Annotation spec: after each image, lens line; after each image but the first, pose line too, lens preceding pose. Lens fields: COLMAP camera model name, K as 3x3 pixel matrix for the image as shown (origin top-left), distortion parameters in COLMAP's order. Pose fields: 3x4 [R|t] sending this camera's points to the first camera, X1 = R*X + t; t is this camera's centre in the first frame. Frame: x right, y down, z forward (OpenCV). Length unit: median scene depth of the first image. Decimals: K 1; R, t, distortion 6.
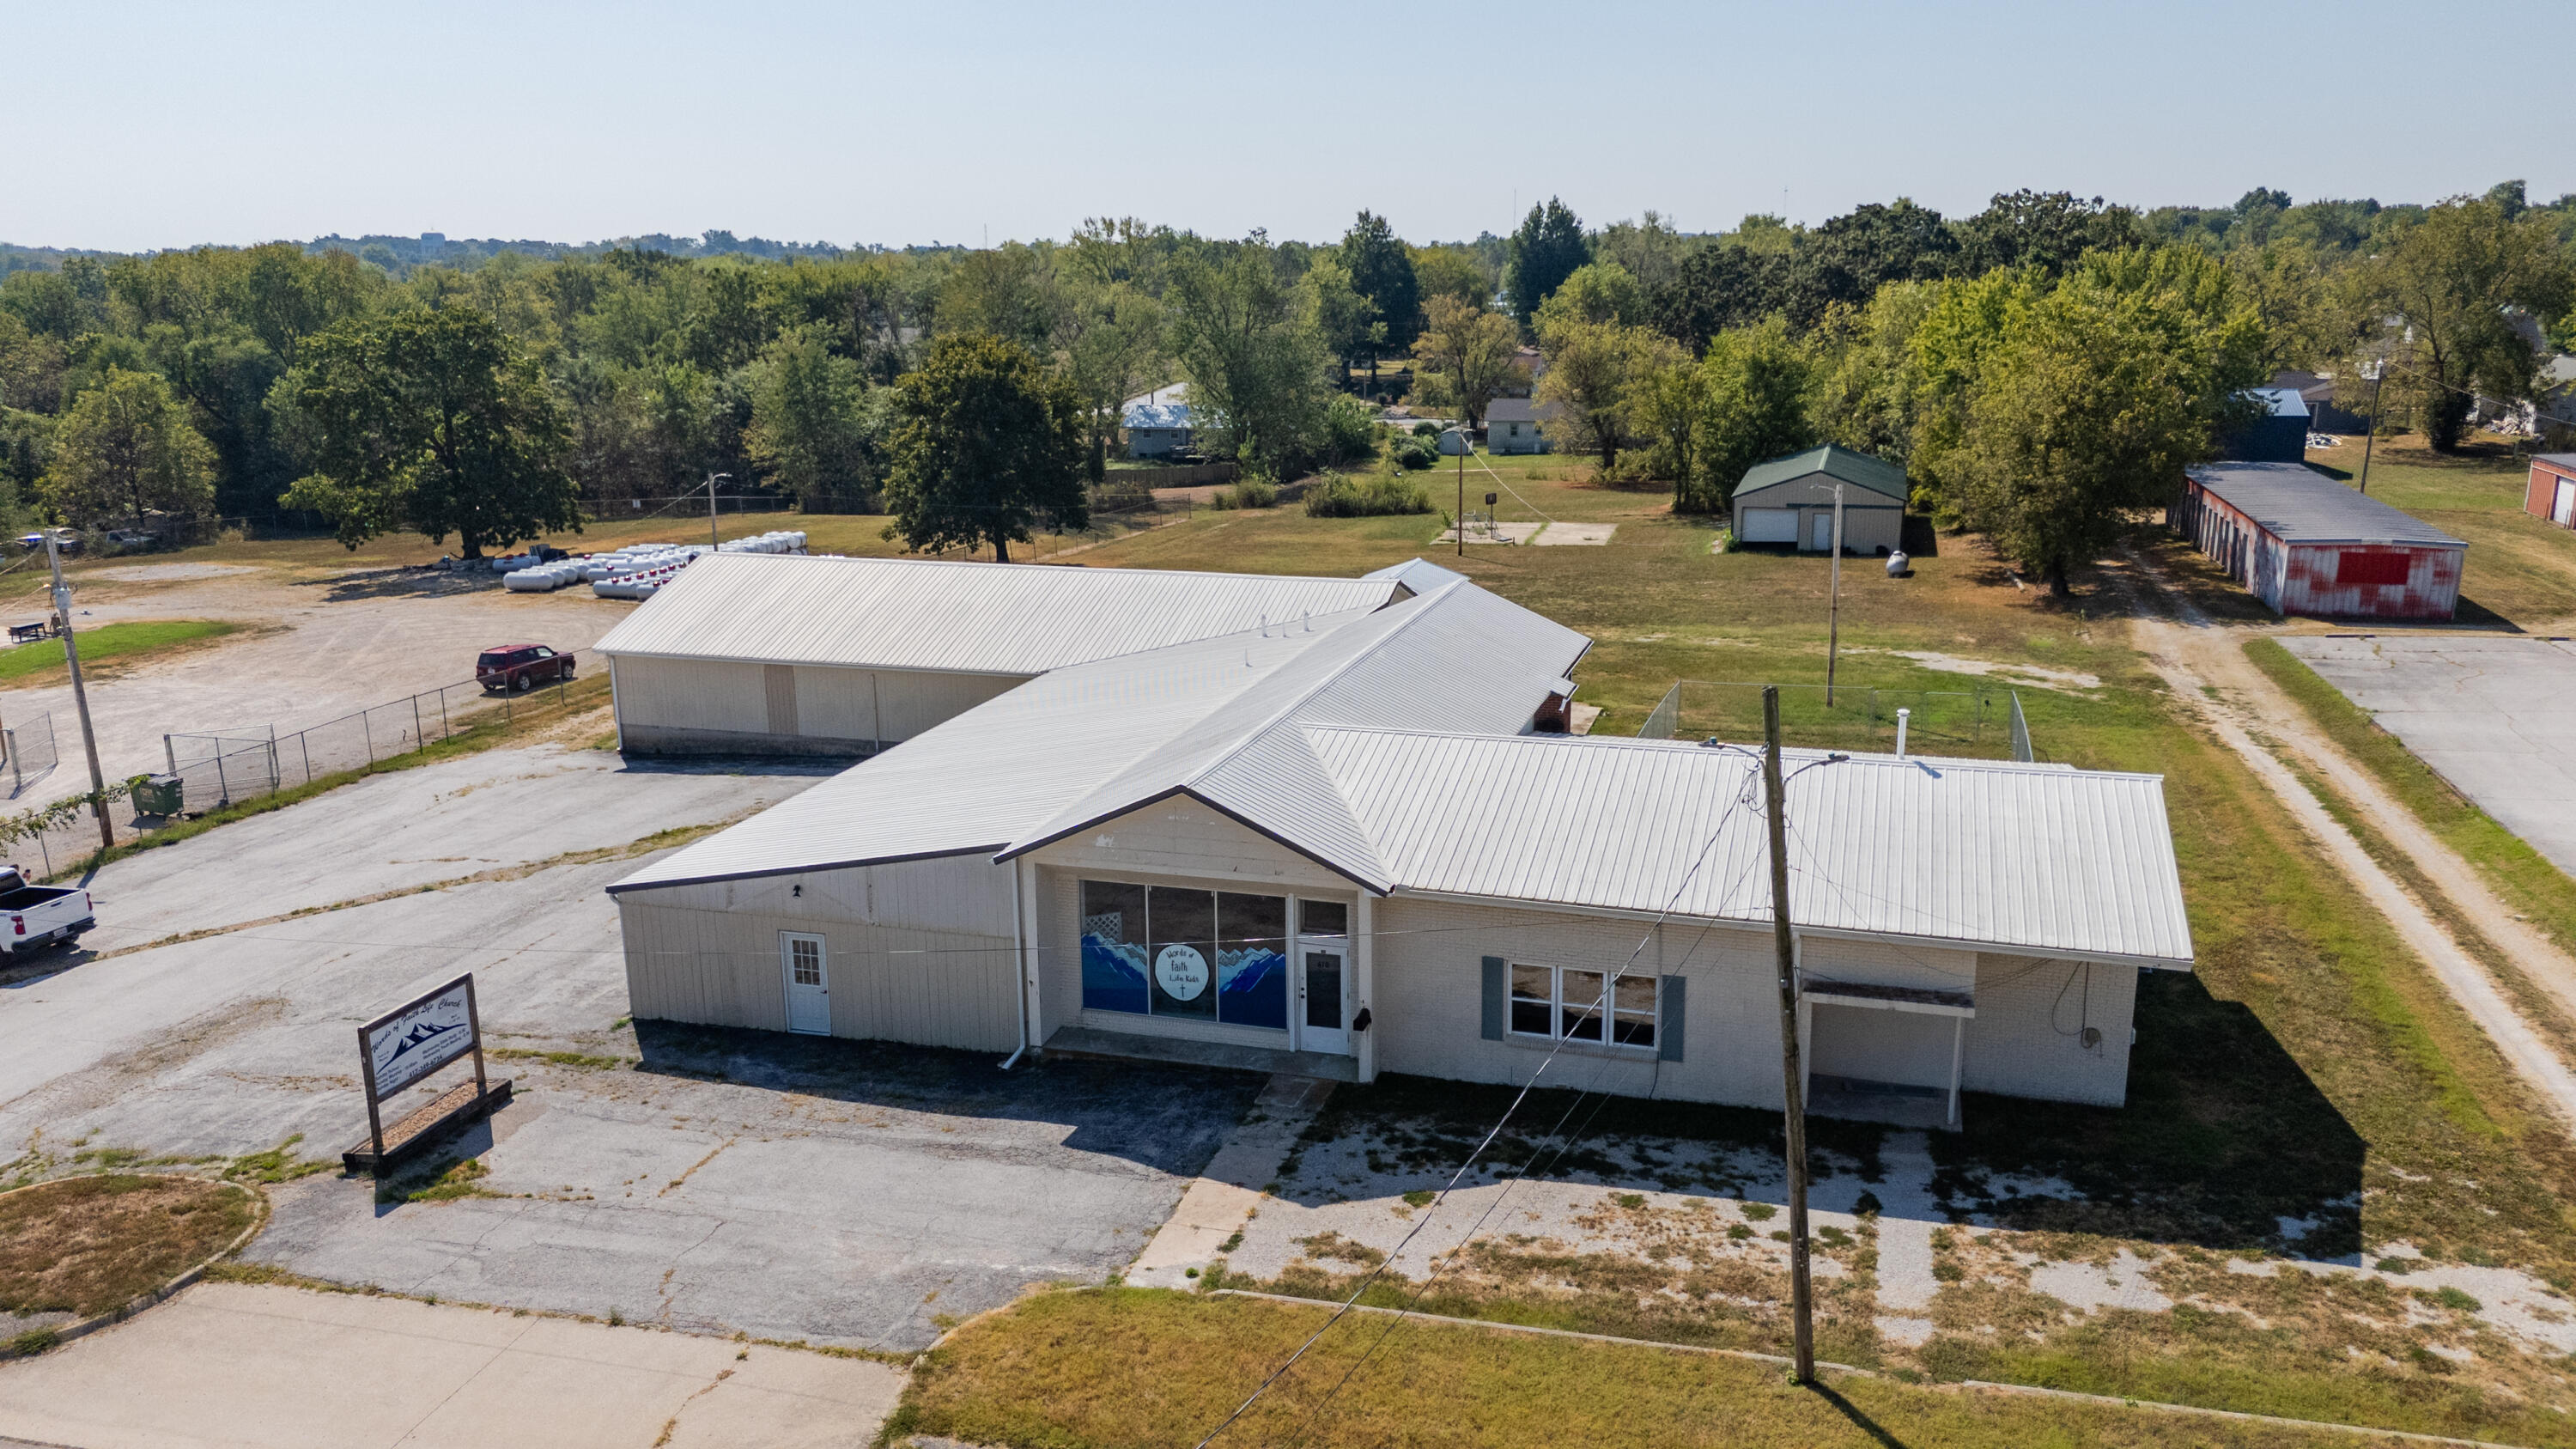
lens RADIAL K [[1899.1, 0, 1300.3], [0, 1899.1, 749.4], [0, 0, 1]] dist [0.070872, -0.072720]
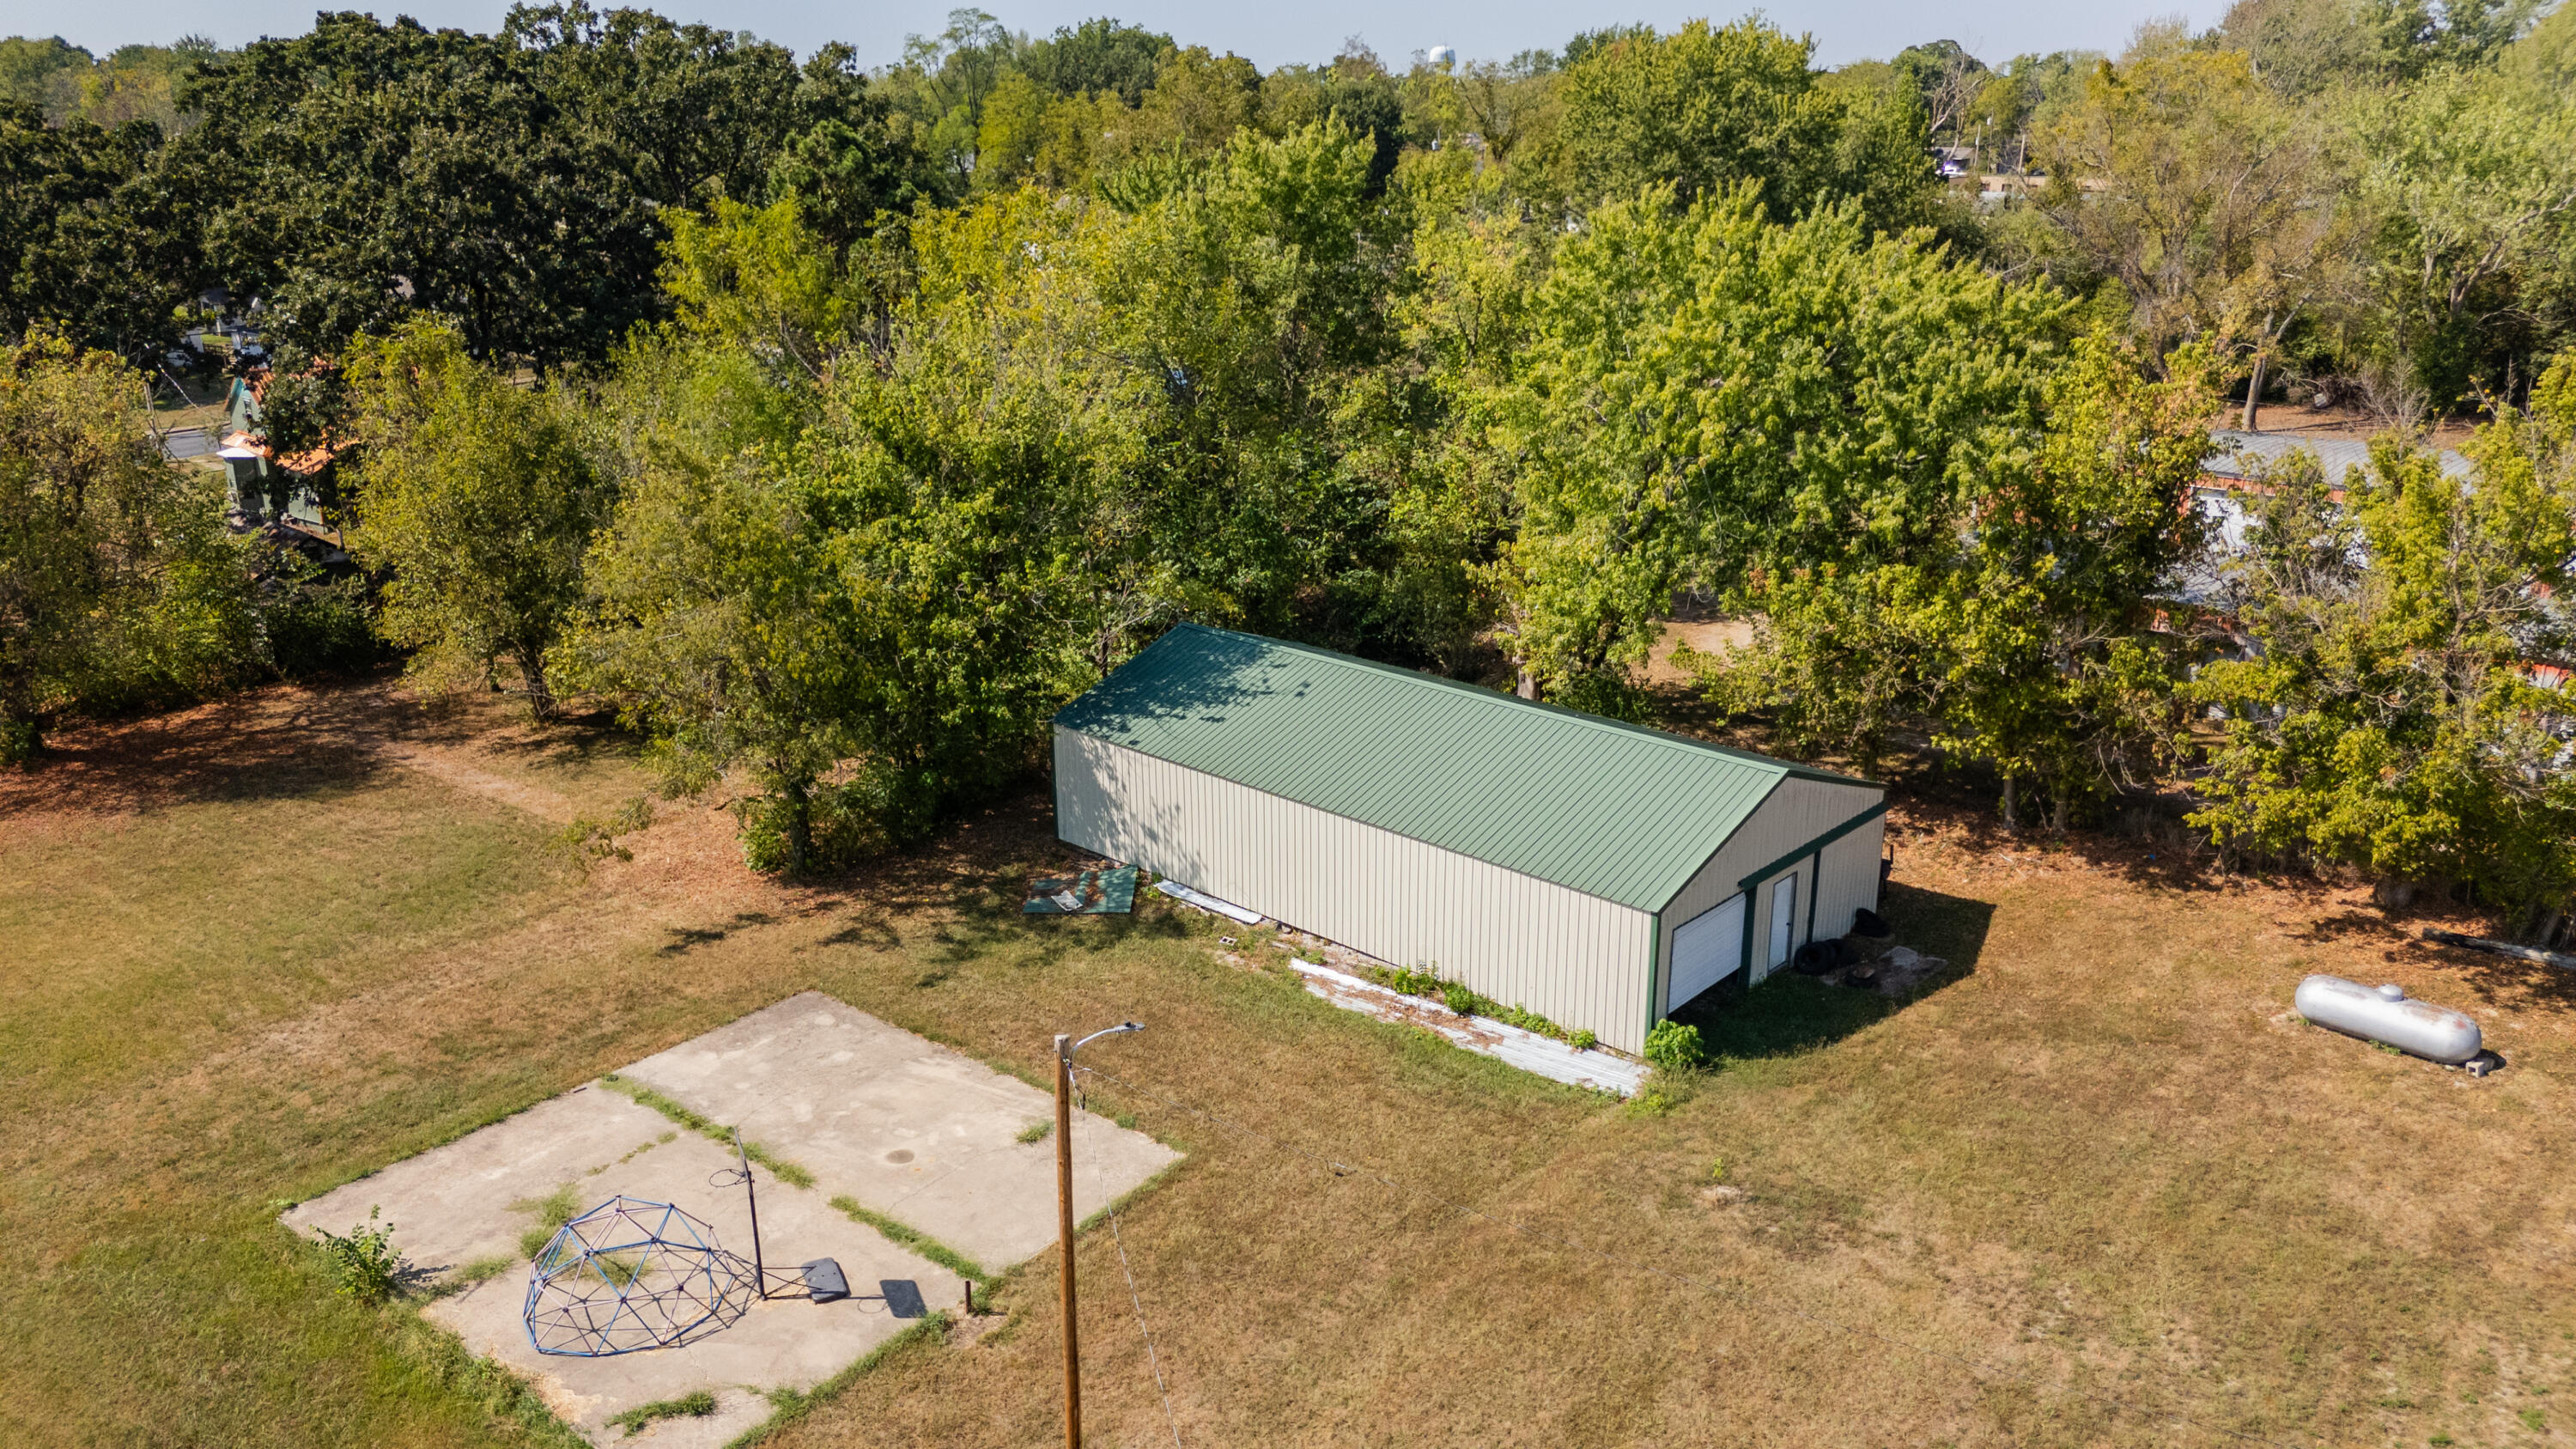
lens RADIAL K [[1899.1, 0, 1309.1], [0, 1899.1, 715.4], [0, 0, 1]] dist [0.070872, -0.072720]
pose [[0.426767, -0.273510, 0.862010, -0.222988], [0.222975, 0.955567, 0.192804, -0.727963], [-0.876443, 0.109925, 0.468791, 2.684717]]
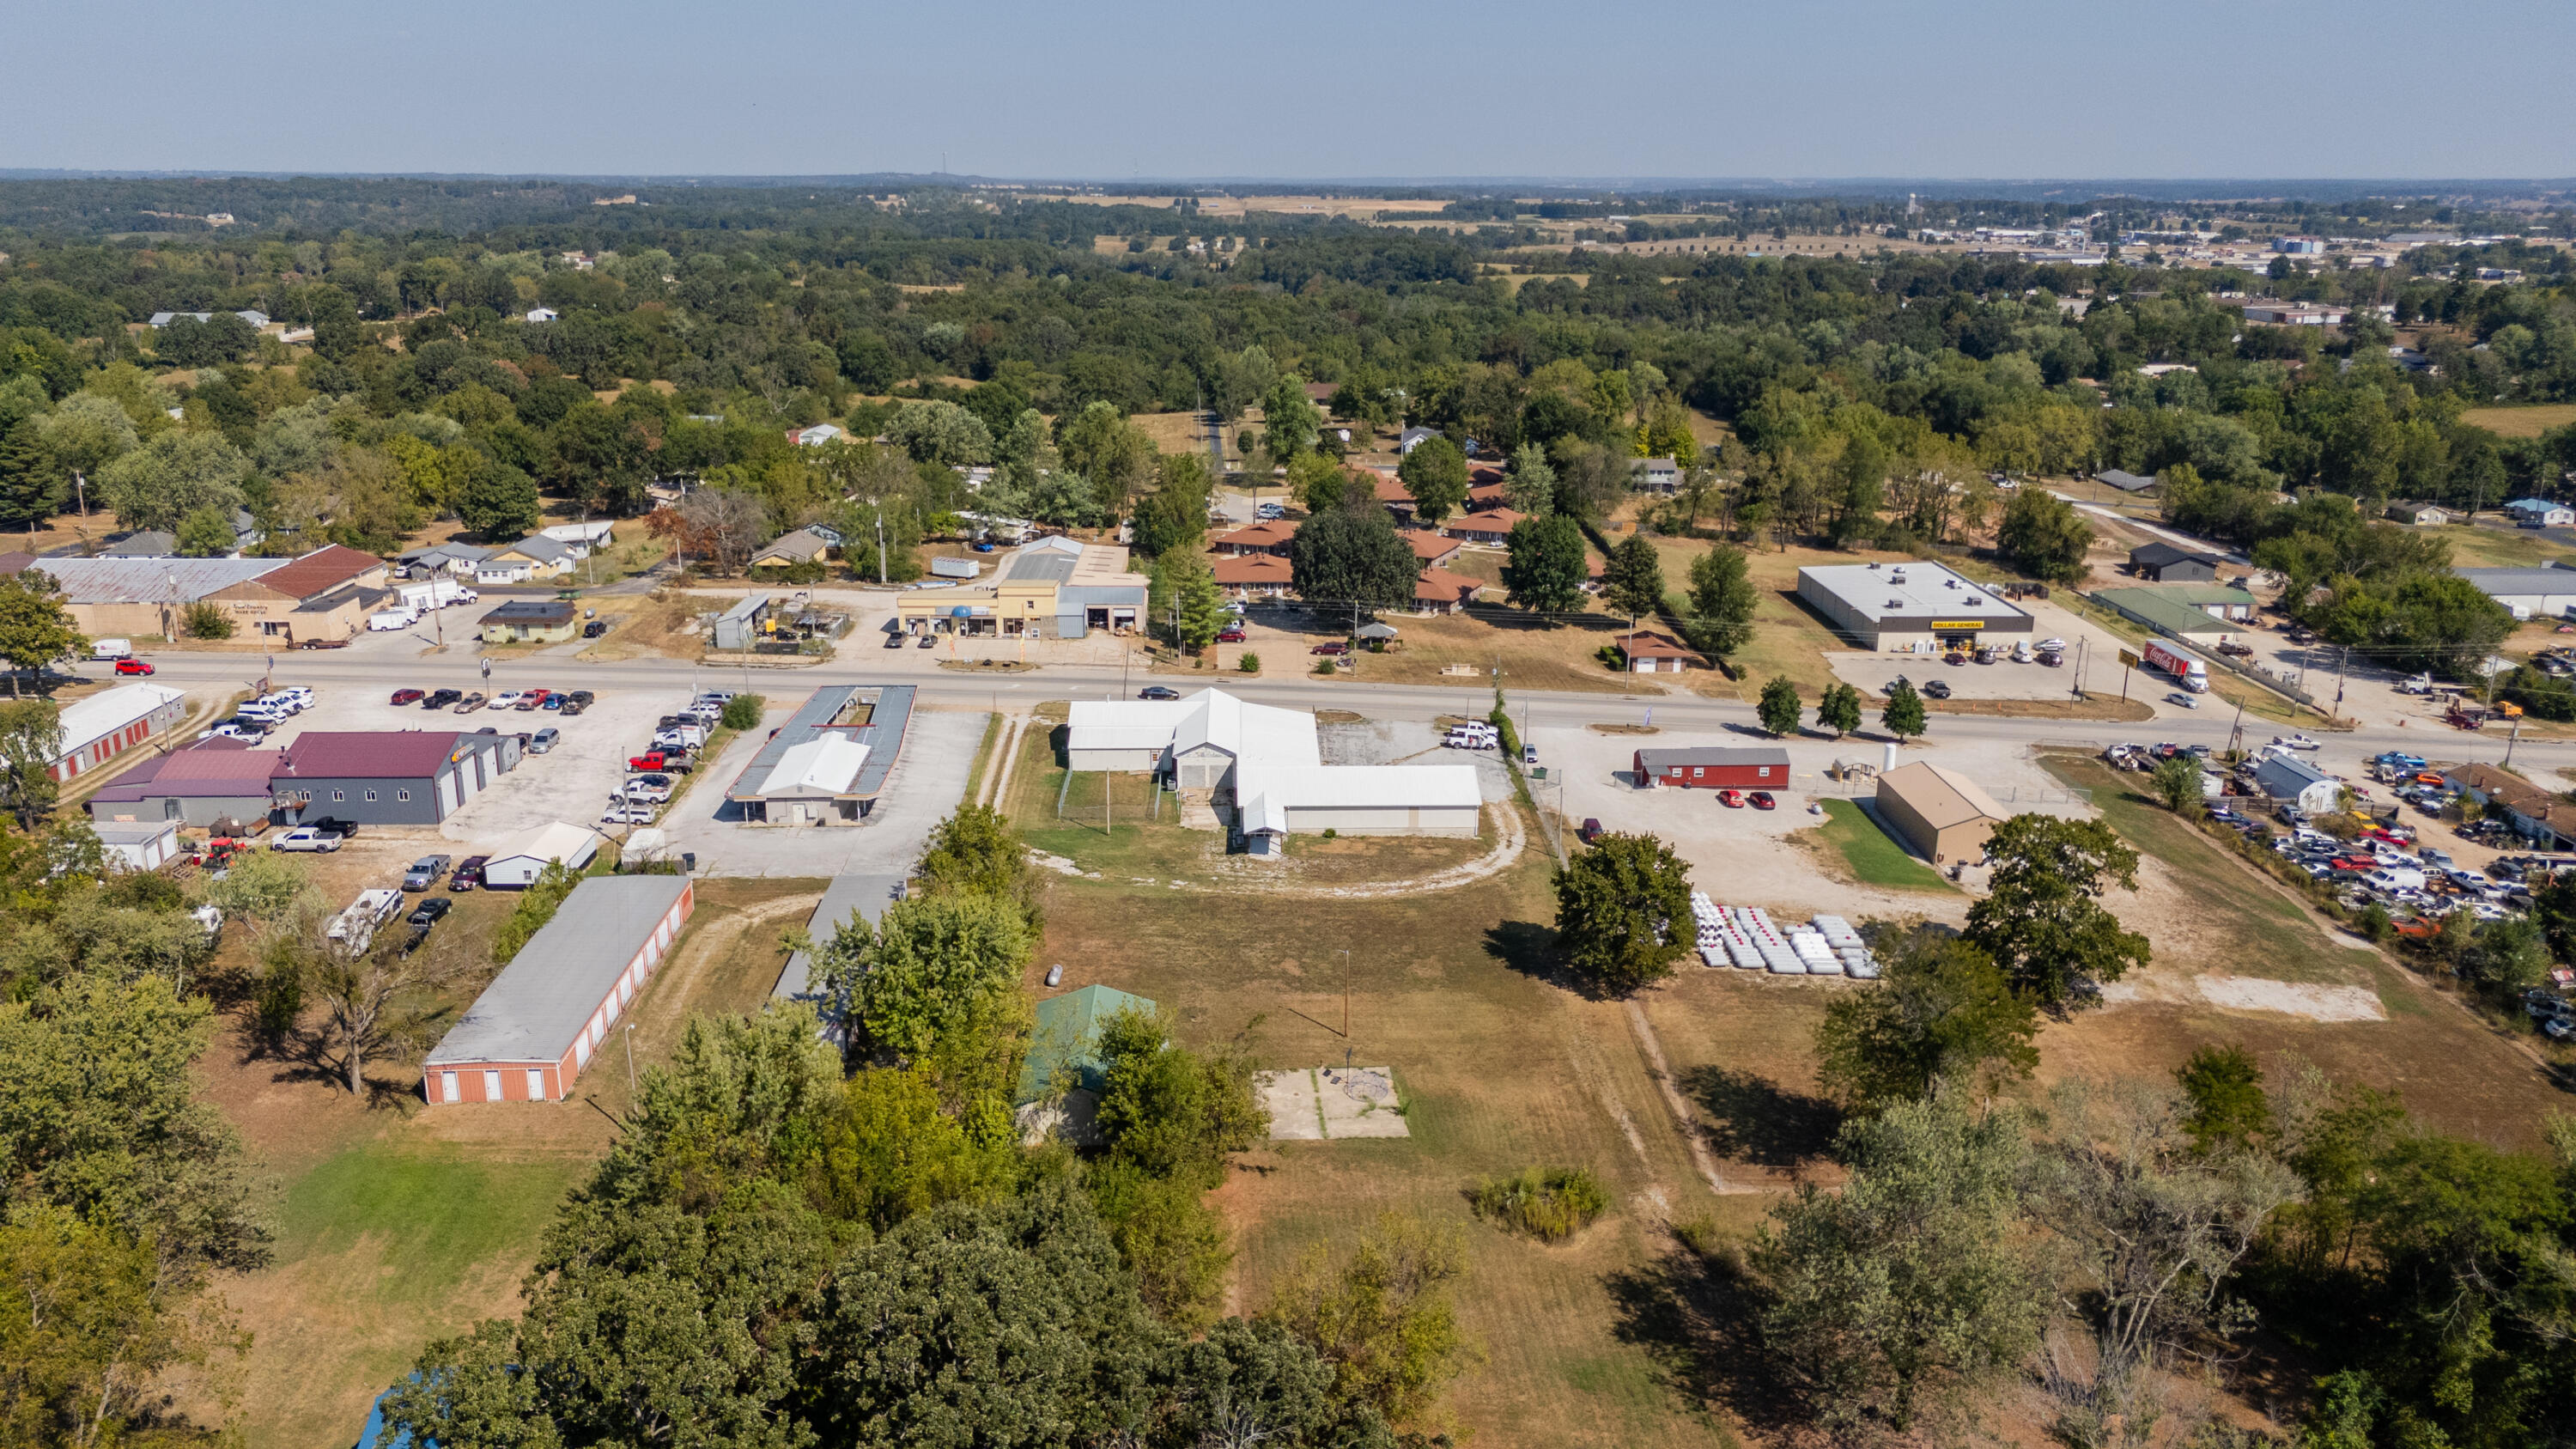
lens RADIAL K [[1899.1, 0, 1291.8], [0, 1899.1, 719.6], [0, 0, 1]] dist [0.070872, -0.072720]
pose [[-0.949182, 0.092043, -0.300966, 1.604787], [-0.073268, 0.865383, 0.495726, -3.057781], [0.306079, 0.492586, -0.814662, 6.226145]]
